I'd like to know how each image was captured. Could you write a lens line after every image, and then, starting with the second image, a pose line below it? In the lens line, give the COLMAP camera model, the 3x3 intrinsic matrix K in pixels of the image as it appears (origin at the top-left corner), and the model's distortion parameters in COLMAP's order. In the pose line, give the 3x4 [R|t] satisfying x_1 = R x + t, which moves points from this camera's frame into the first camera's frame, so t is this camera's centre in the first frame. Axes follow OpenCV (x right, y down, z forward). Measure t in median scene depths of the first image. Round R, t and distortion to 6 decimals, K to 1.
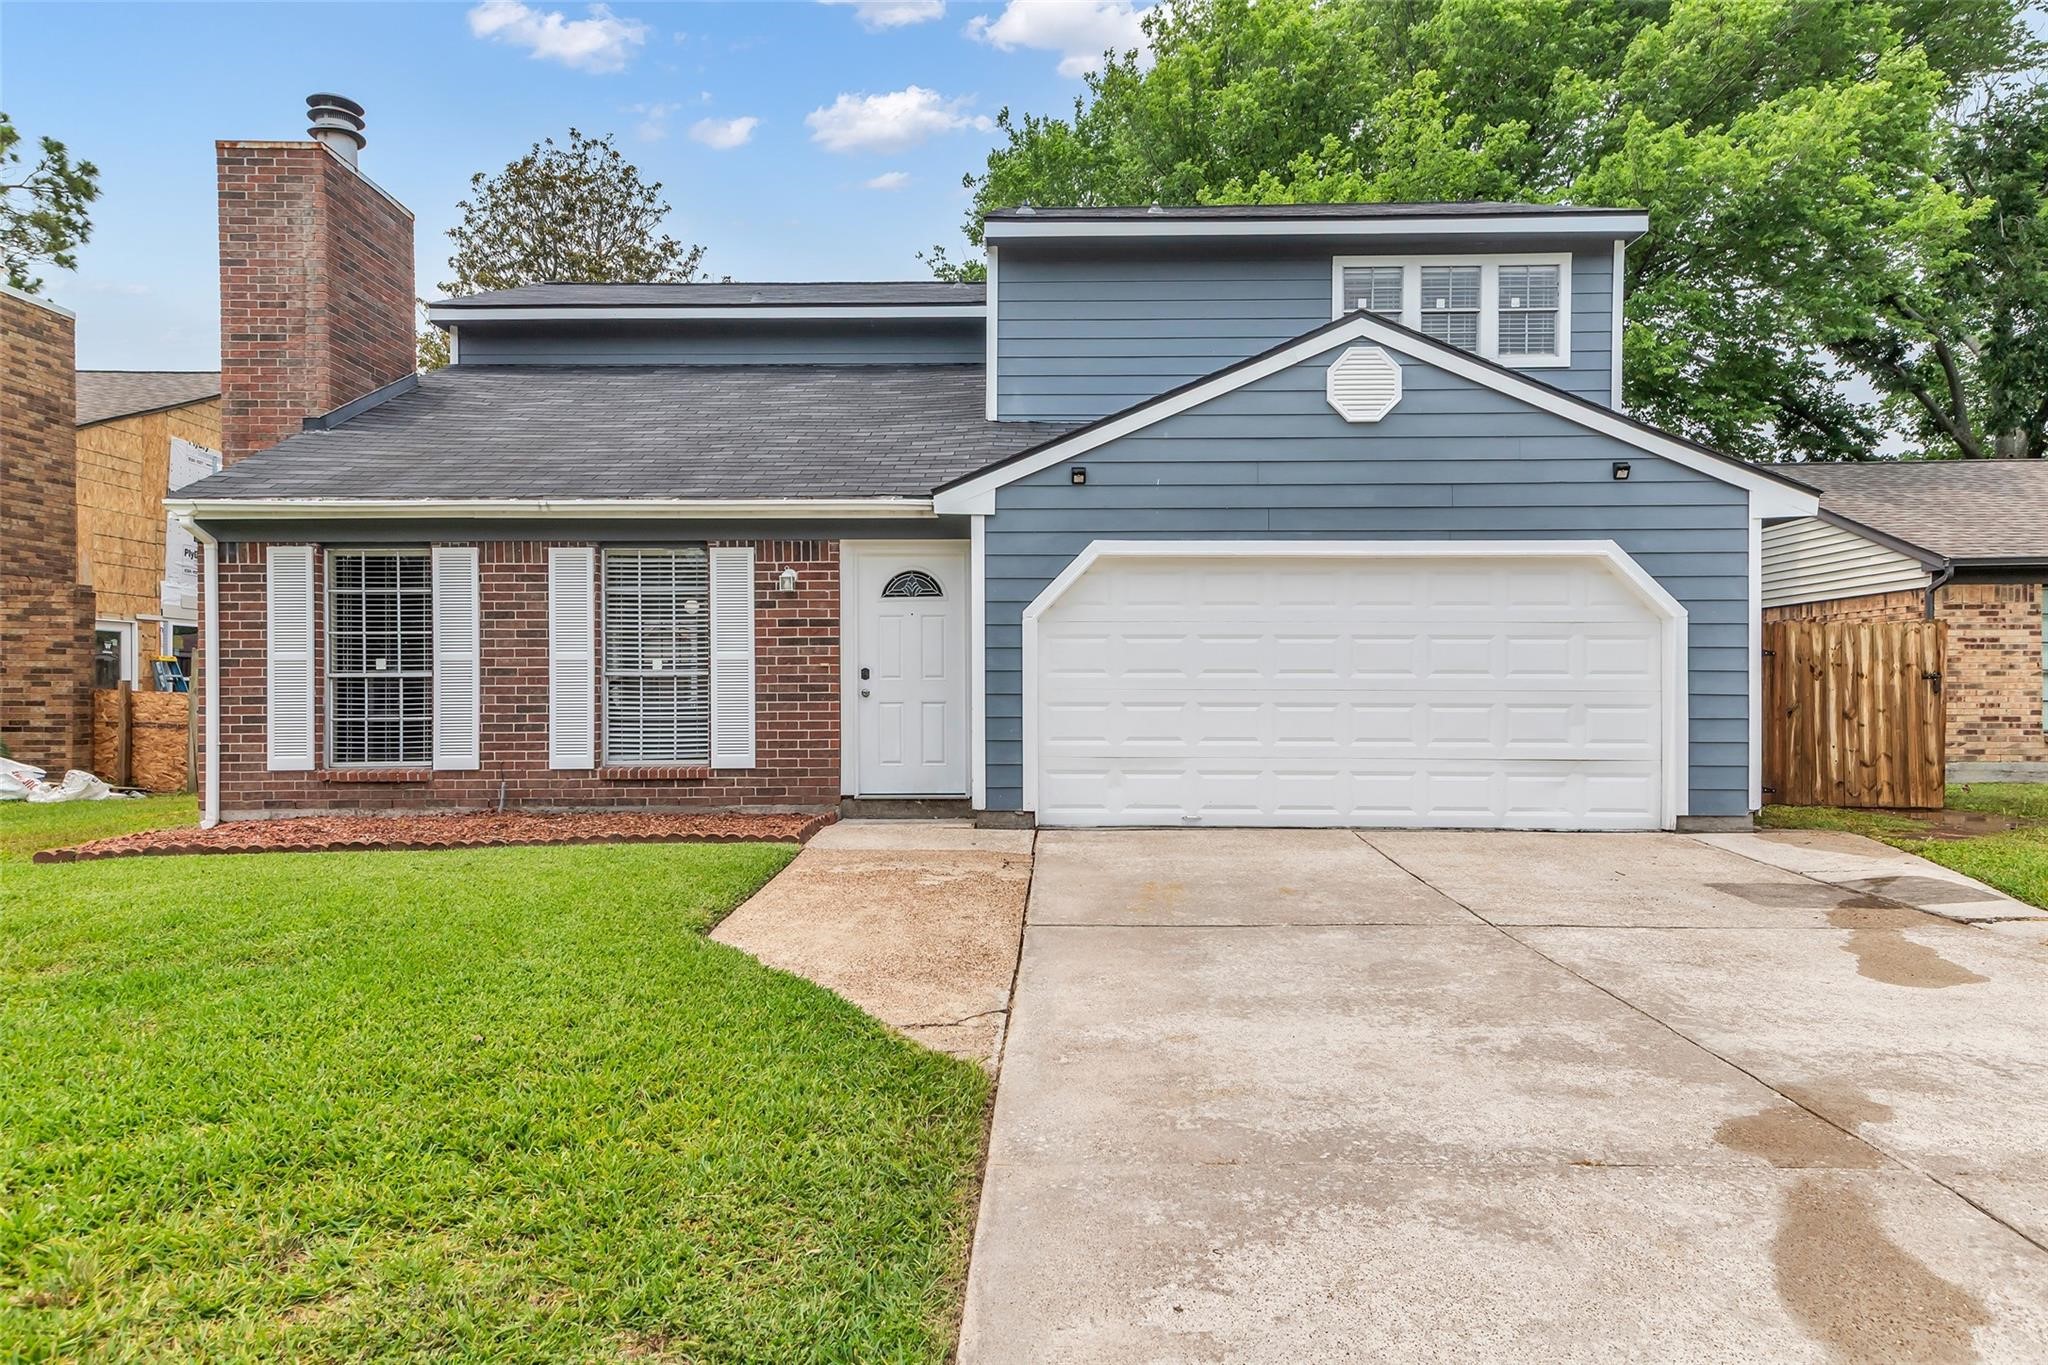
lens RADIAL K [[1231.3, 0, 1025.3], [0, 1231.3, 676.1], [0, 0, 1]] dist [0.054815, -0.007521]
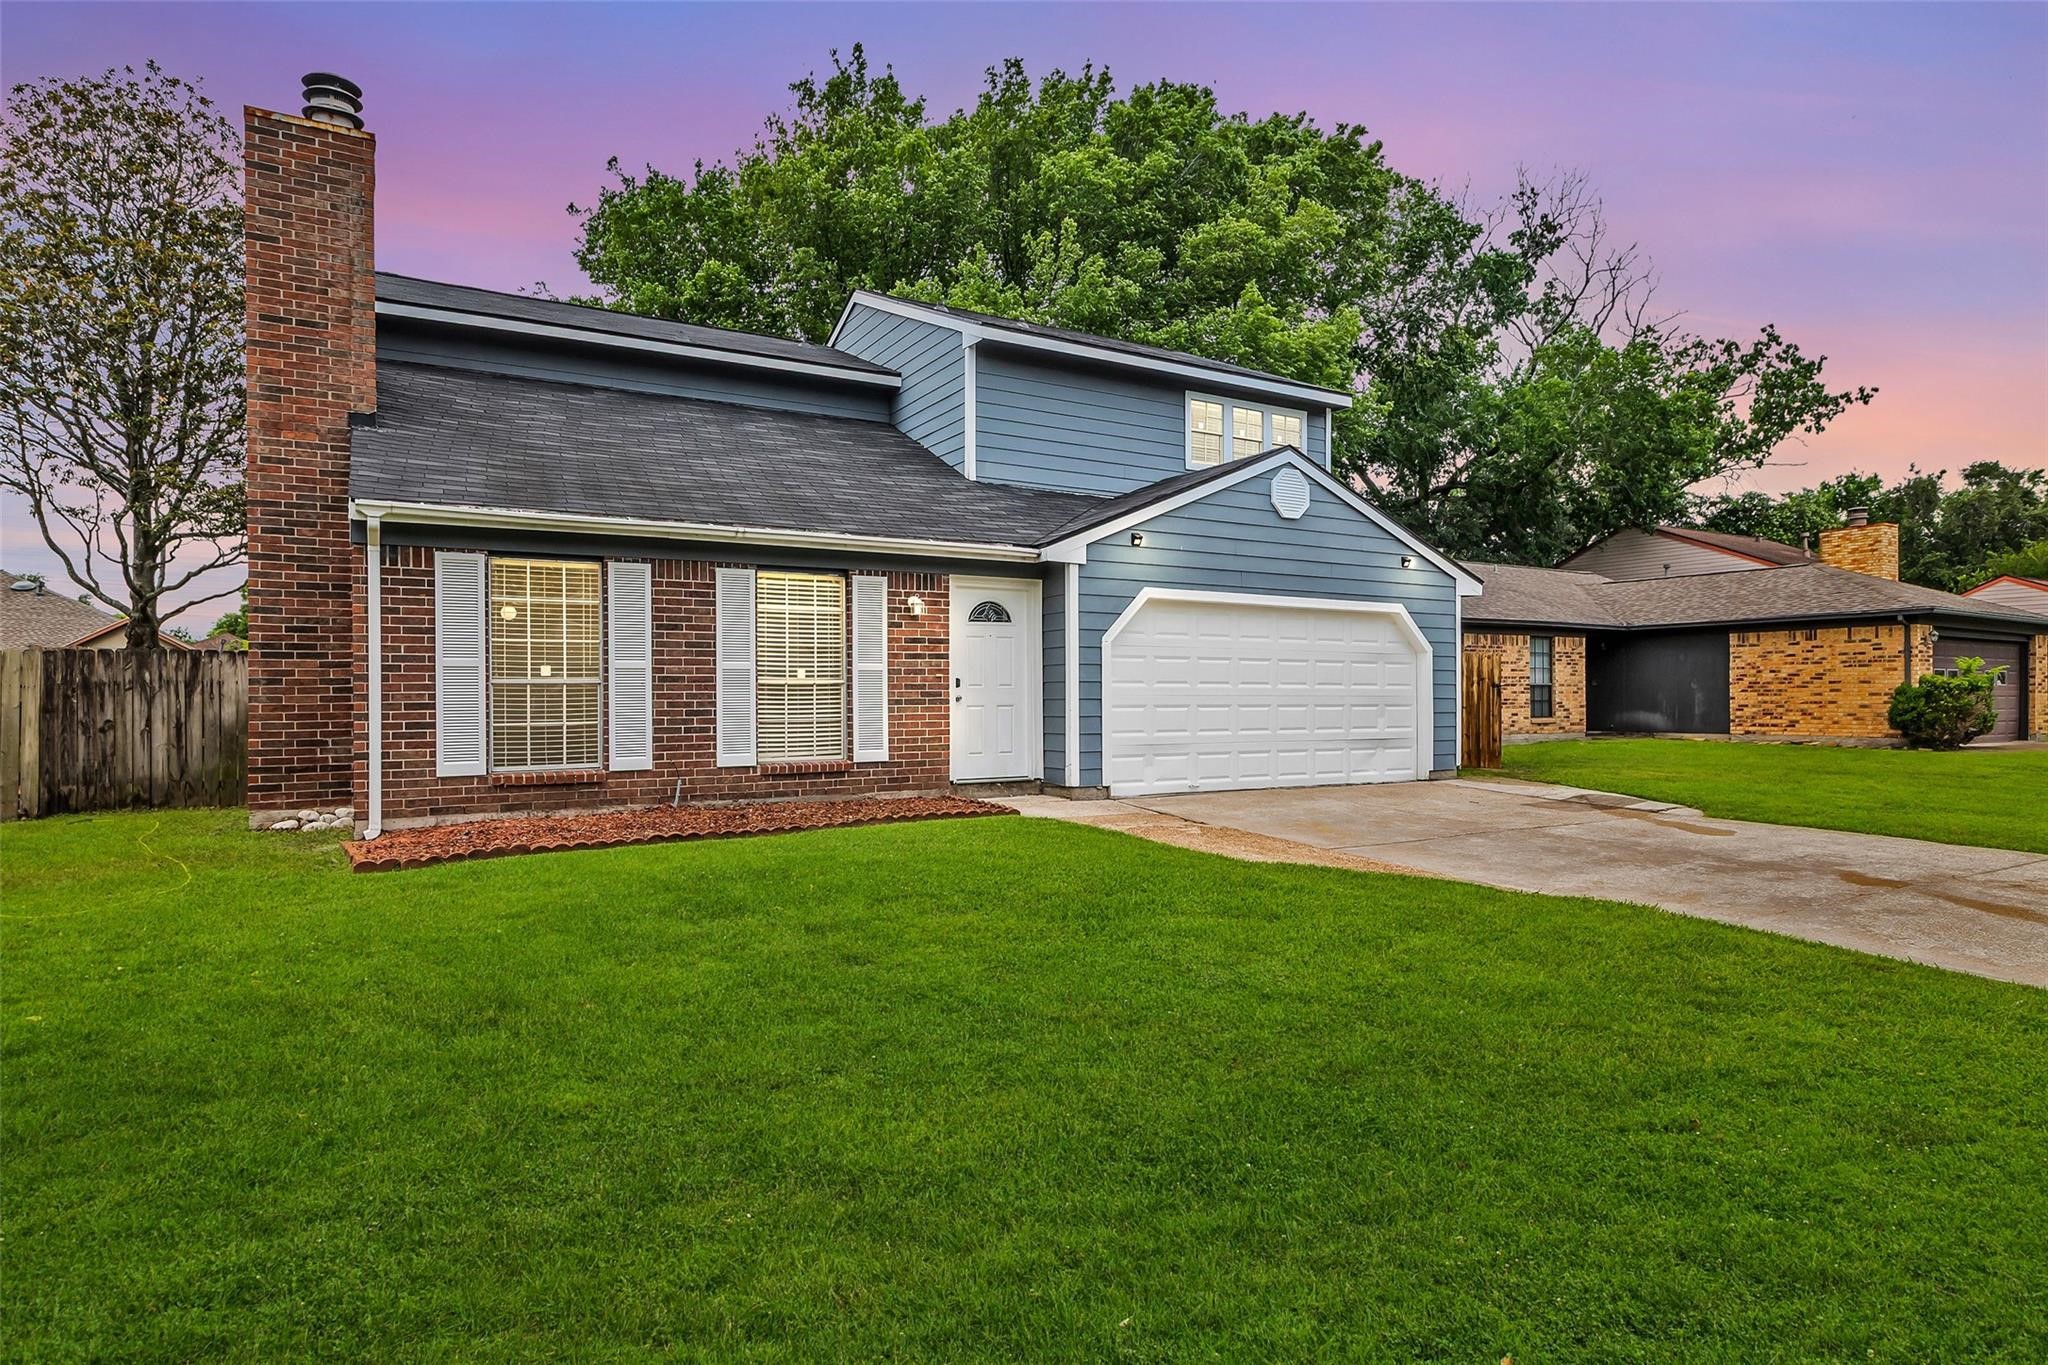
lens RADIAL K [[1133.4, 0, 1030.6], [0, 1133.4, 677.9], [0, 0, 1]] dist [0.001071, 0.001079]
pose [[0.852889, 0.008022, 0.522030, -0.671258], [-0.004965, 0.999961, -0.007255, 0.001111], [-0.522068, 0.003596, 0.852896, -0.012041]]
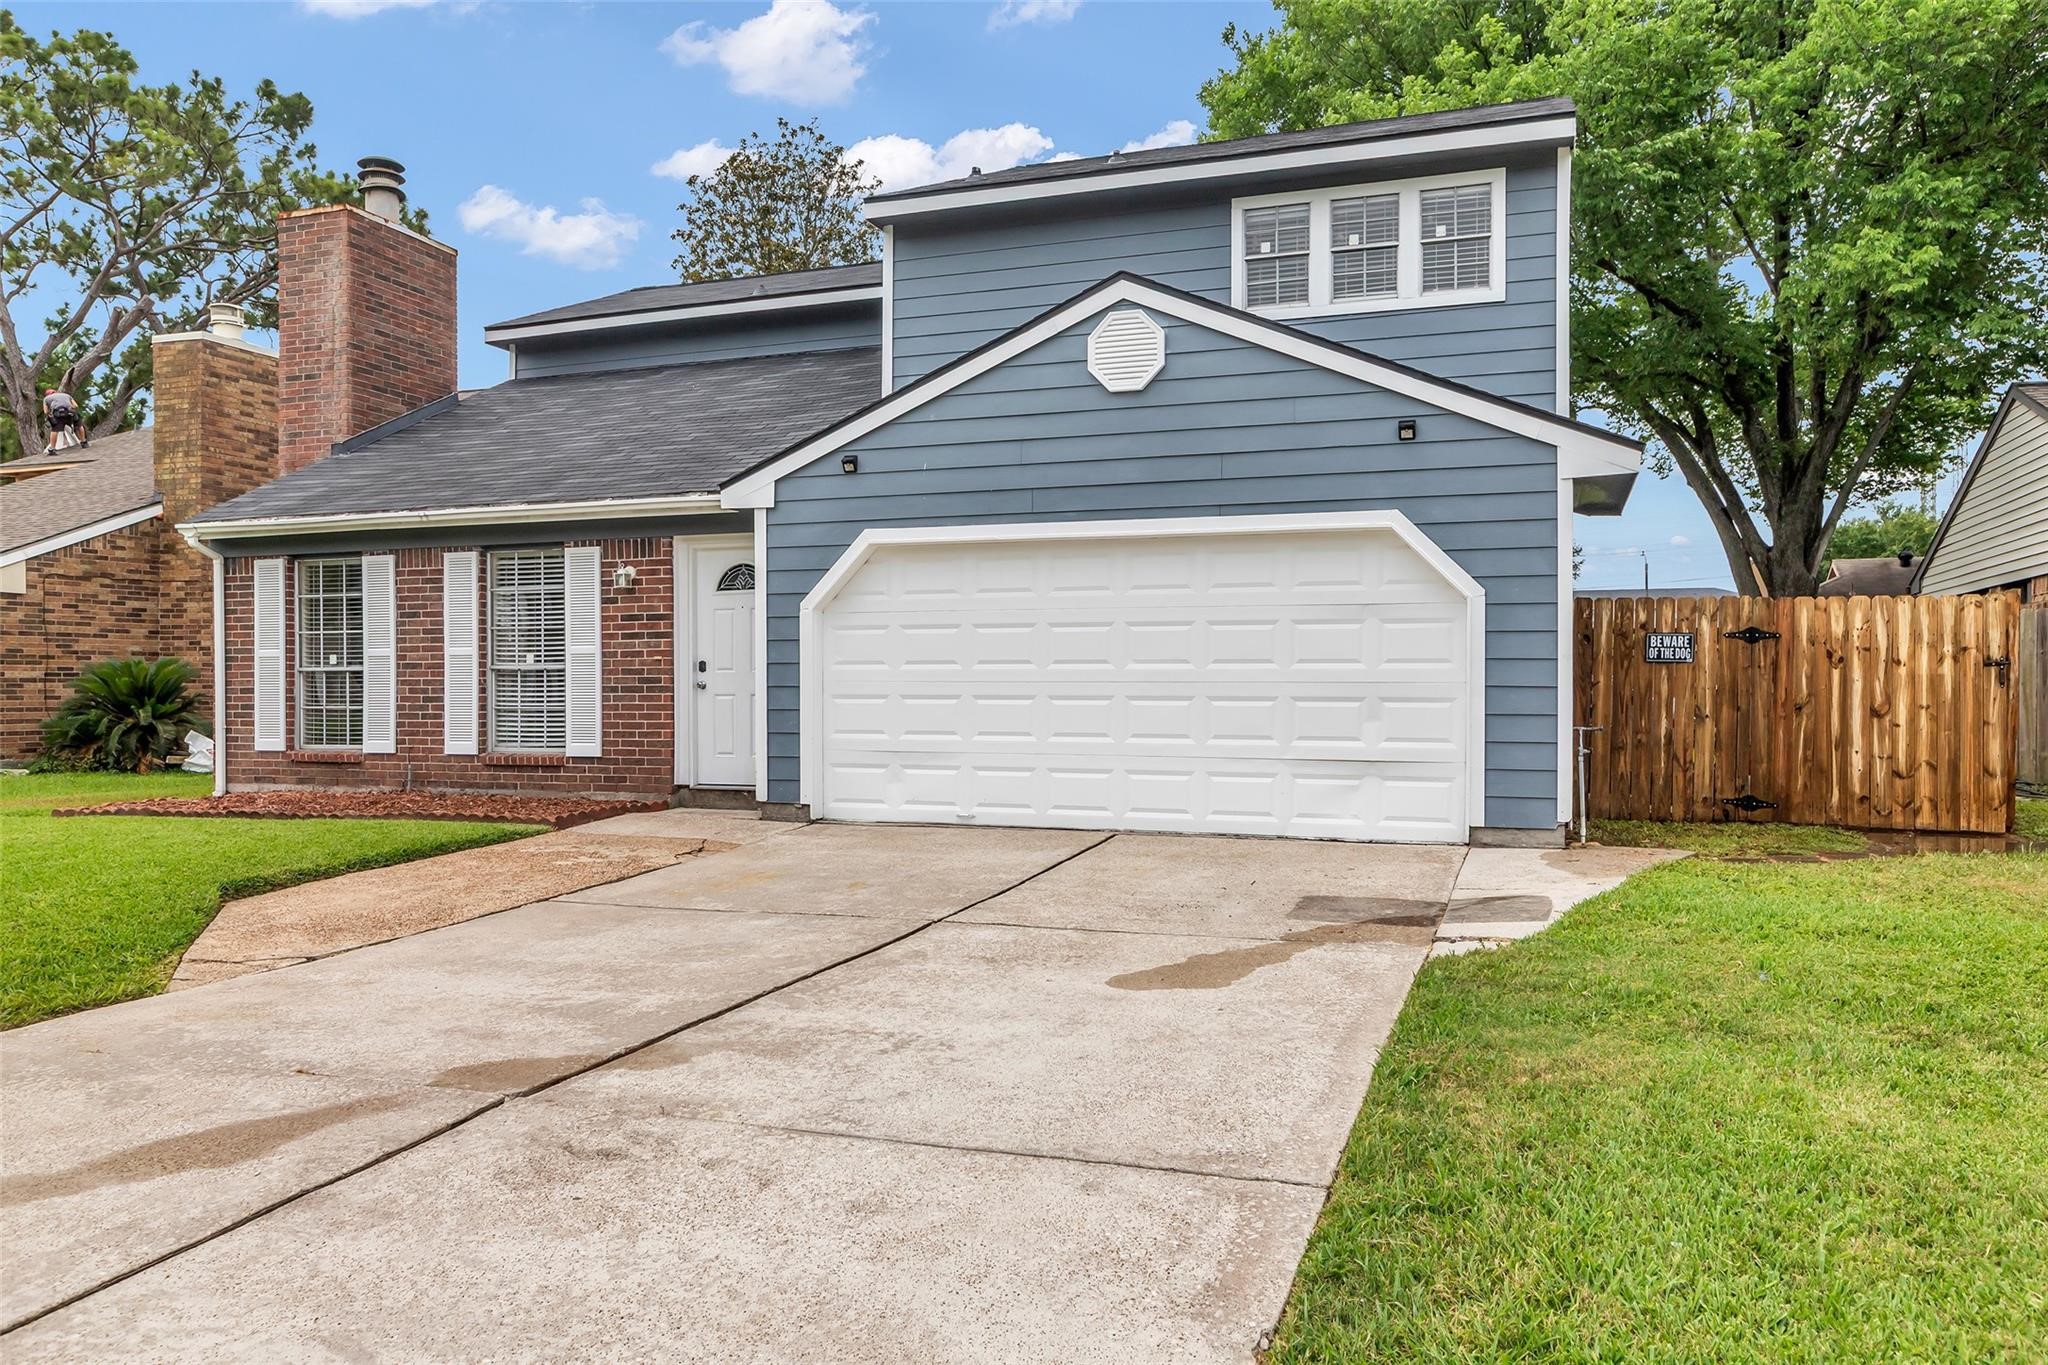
lens RADIAL K [[1420.8, 0, 1023.5], [0, 1420.8, 672.9], [0, 0, 1]] dist [0.000281, 0.000543]
pose [[0.946070, -0.002725, -0.323951, 0.508588], [0.004494, 0.999979, 0.004713, -0.000678], [0.323931, -0.005915, 0.946062, -0.025806]]
